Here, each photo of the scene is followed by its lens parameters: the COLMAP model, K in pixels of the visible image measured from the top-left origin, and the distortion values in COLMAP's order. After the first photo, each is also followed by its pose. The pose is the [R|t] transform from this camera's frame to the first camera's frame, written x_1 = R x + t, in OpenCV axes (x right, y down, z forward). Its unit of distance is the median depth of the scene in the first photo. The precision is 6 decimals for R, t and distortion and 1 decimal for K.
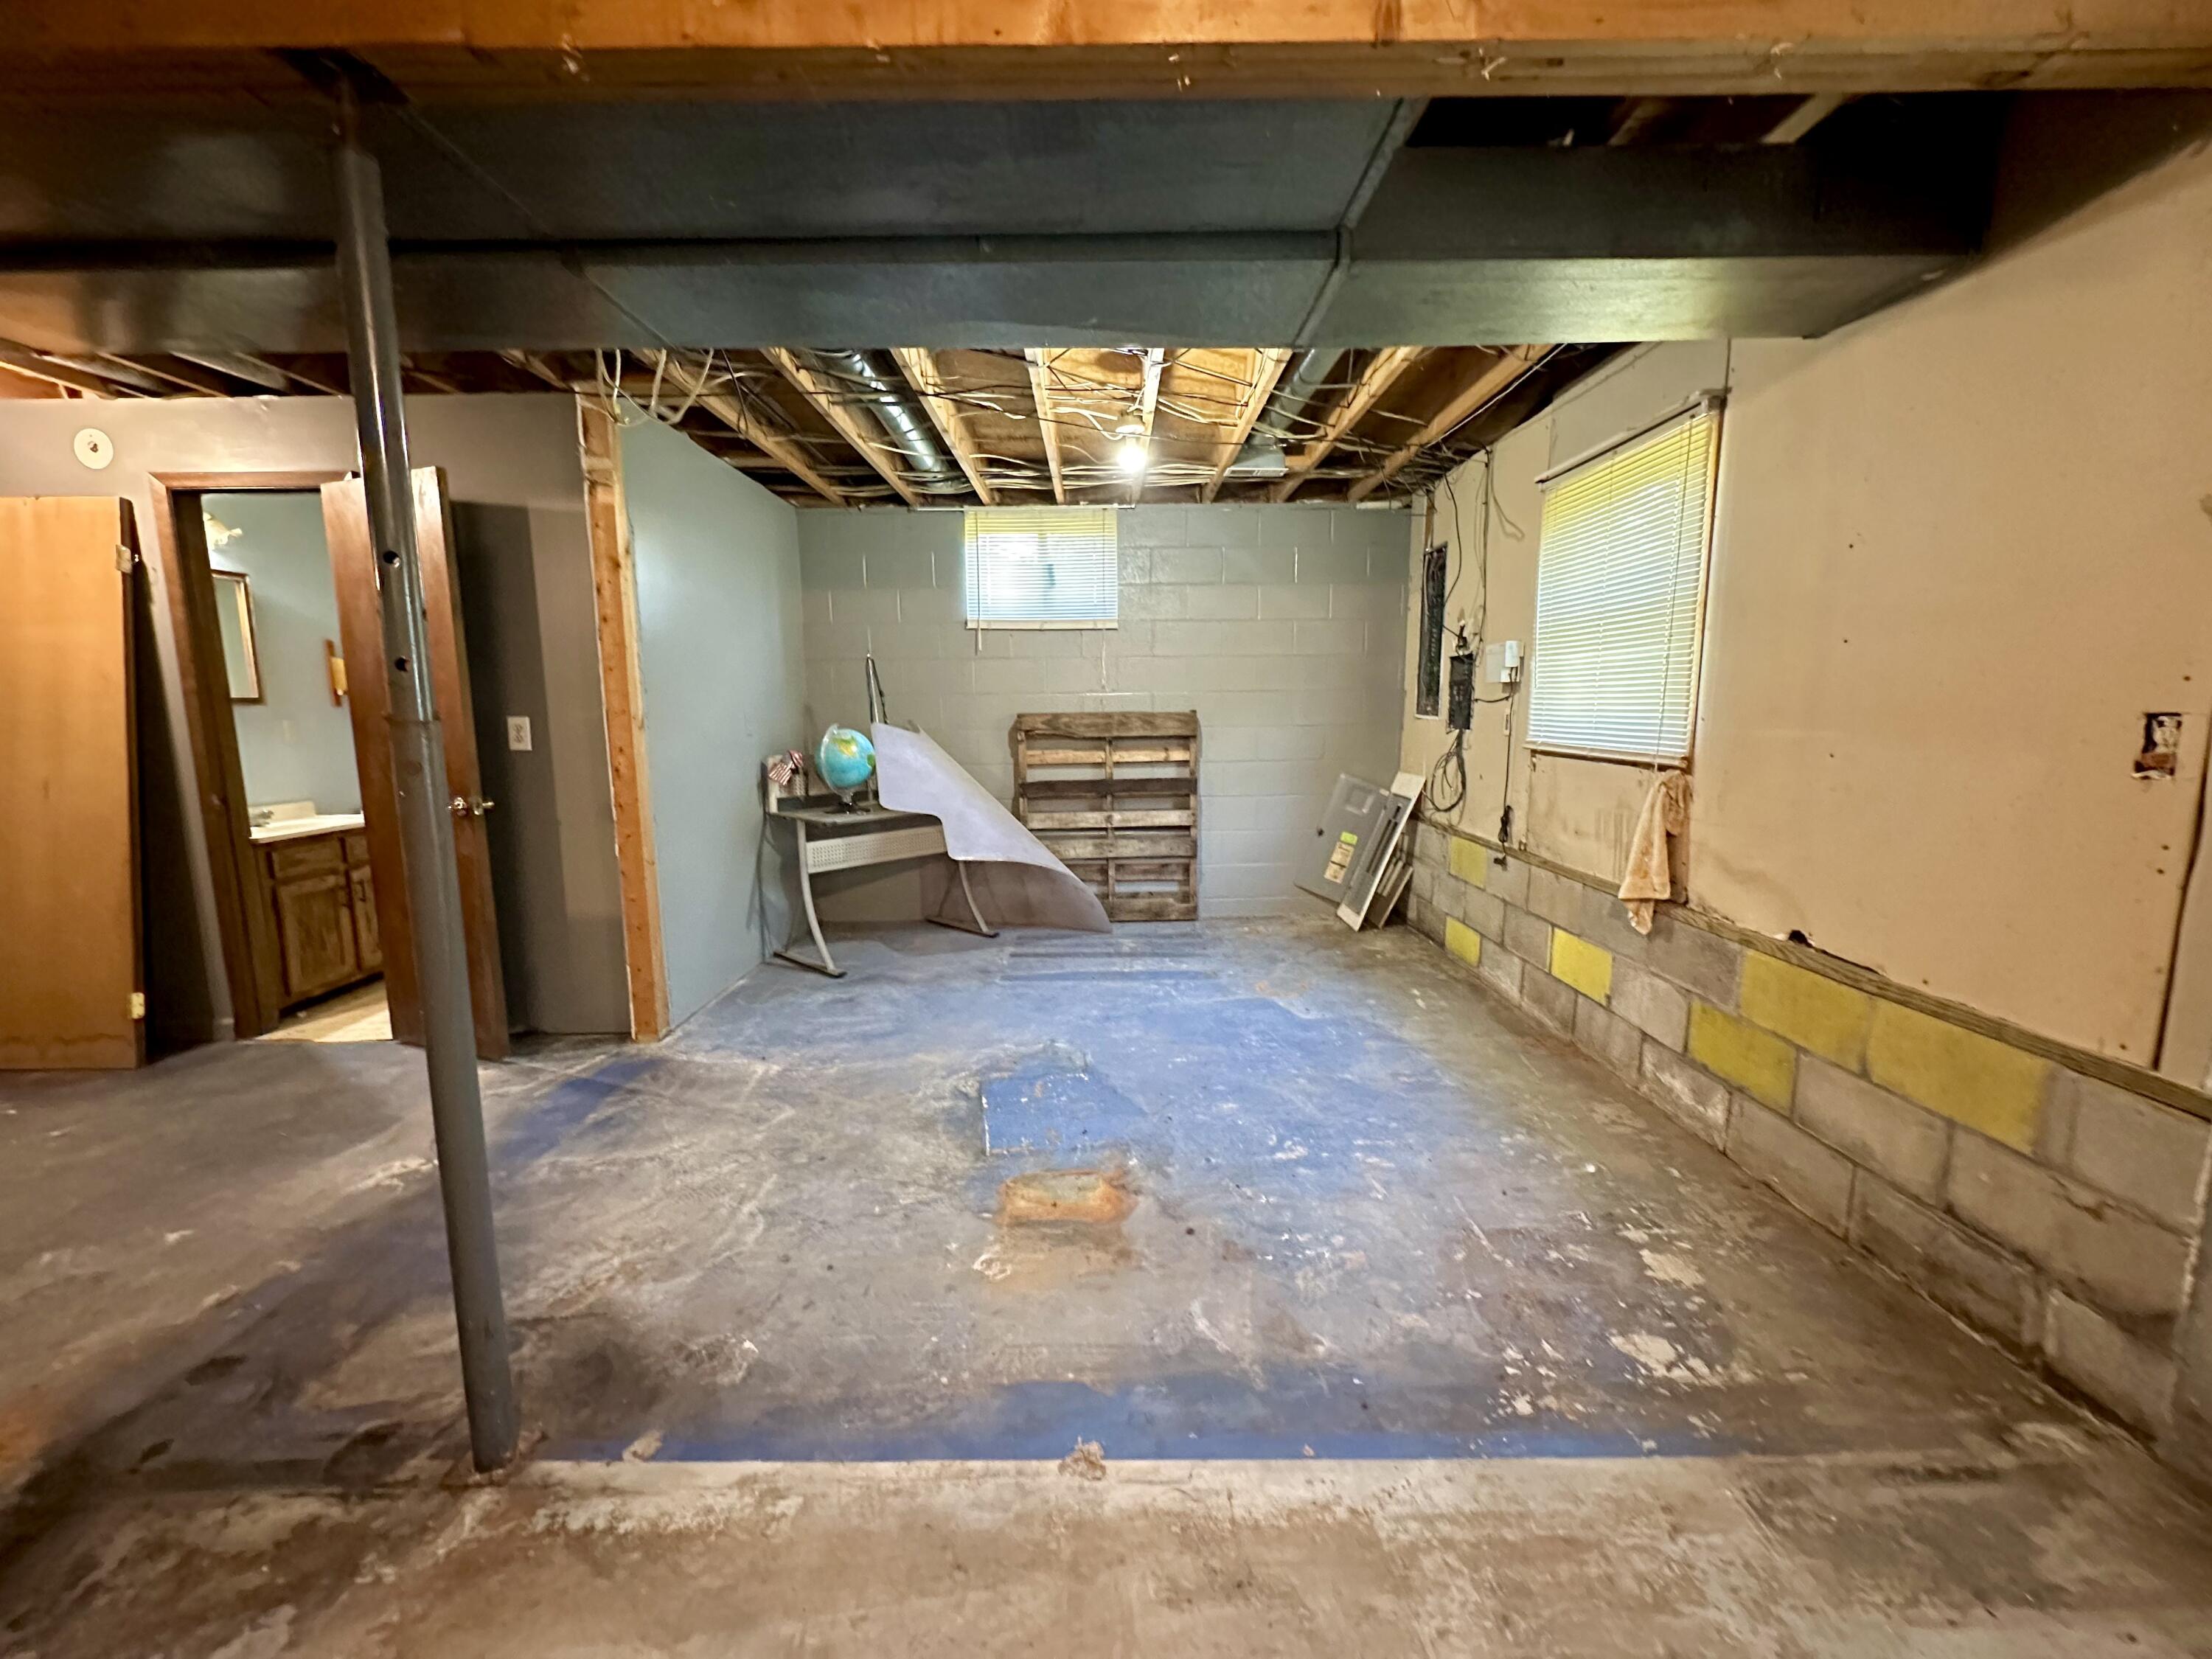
lens RADIAL K [[884.9, 0, 1109.7], [0, 884.9, 826.3], [0, 0, 1]] dist [-0.004369, 0.001072]
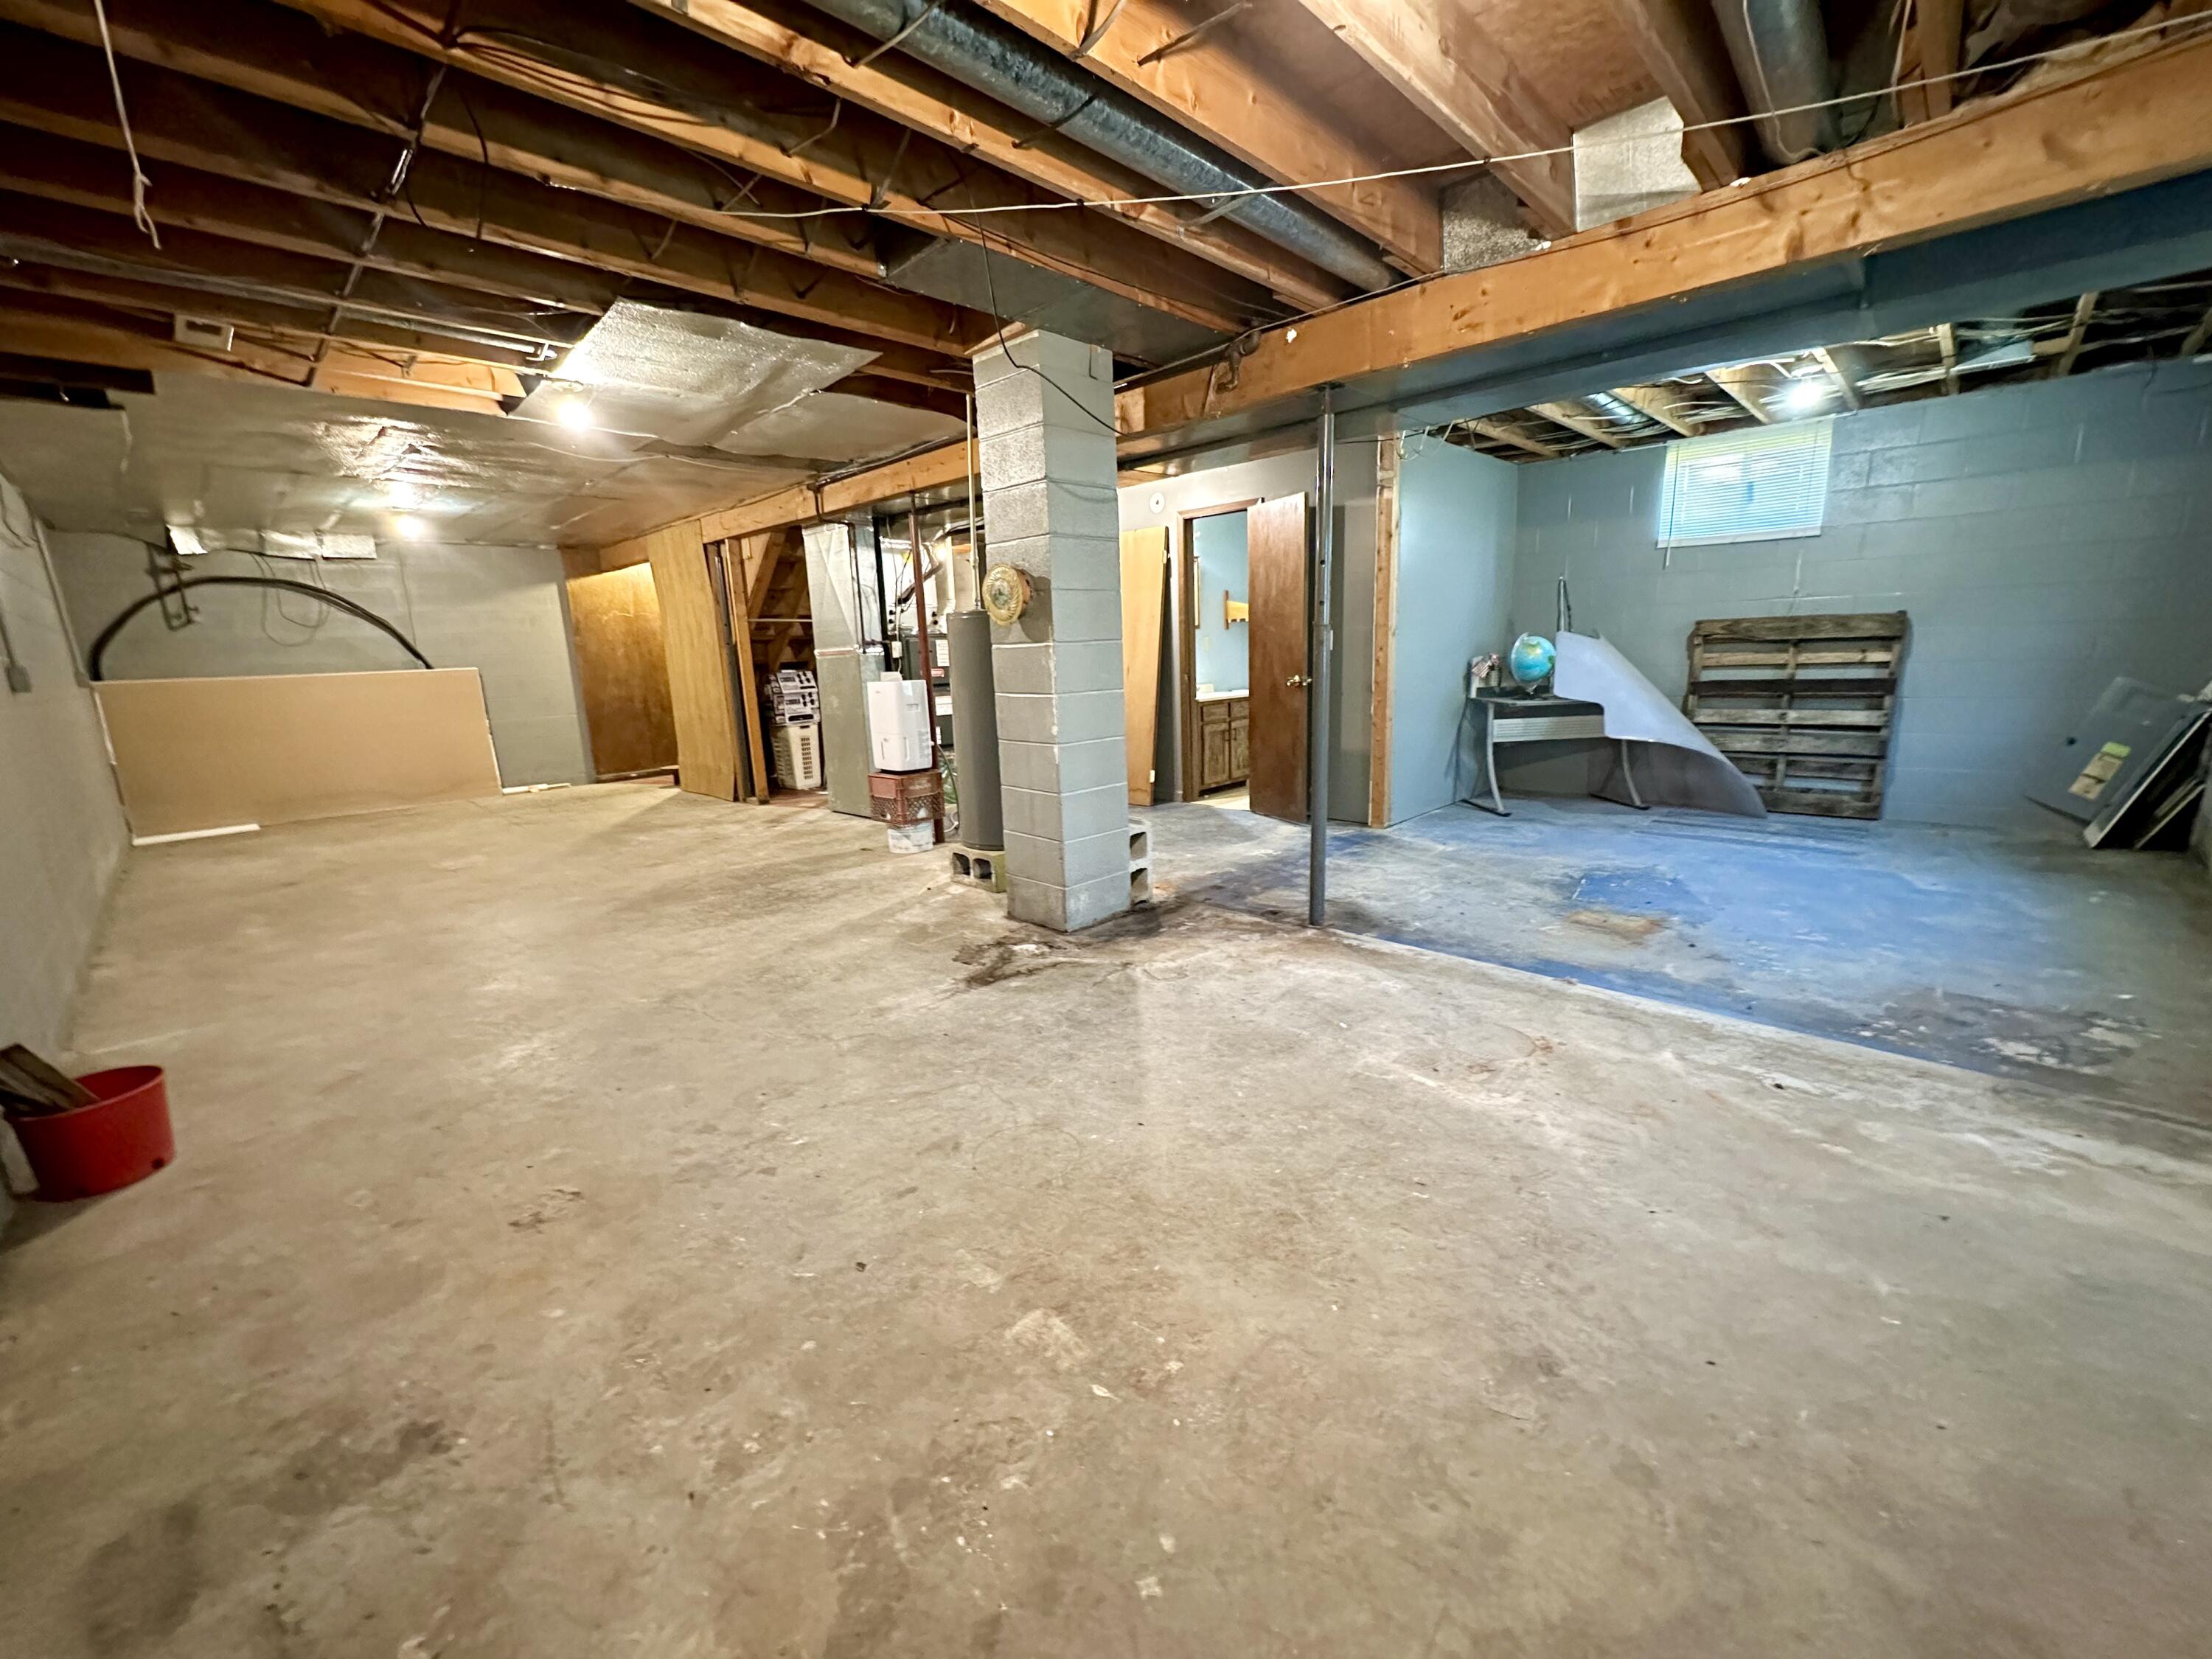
lens RADIAL K [[884.9, 0, 1104.6], [0, 884.9, 832.3], [0, 0, 1]] dist [-0.004369, 0.001072]
pose [[0.711581, 0.129259, -0.690612, 0.203967], [-0.065828, 0.990873, 0.117631, 0.070706], [0.699514, -0.038242, 0.713595, -0.425212]]
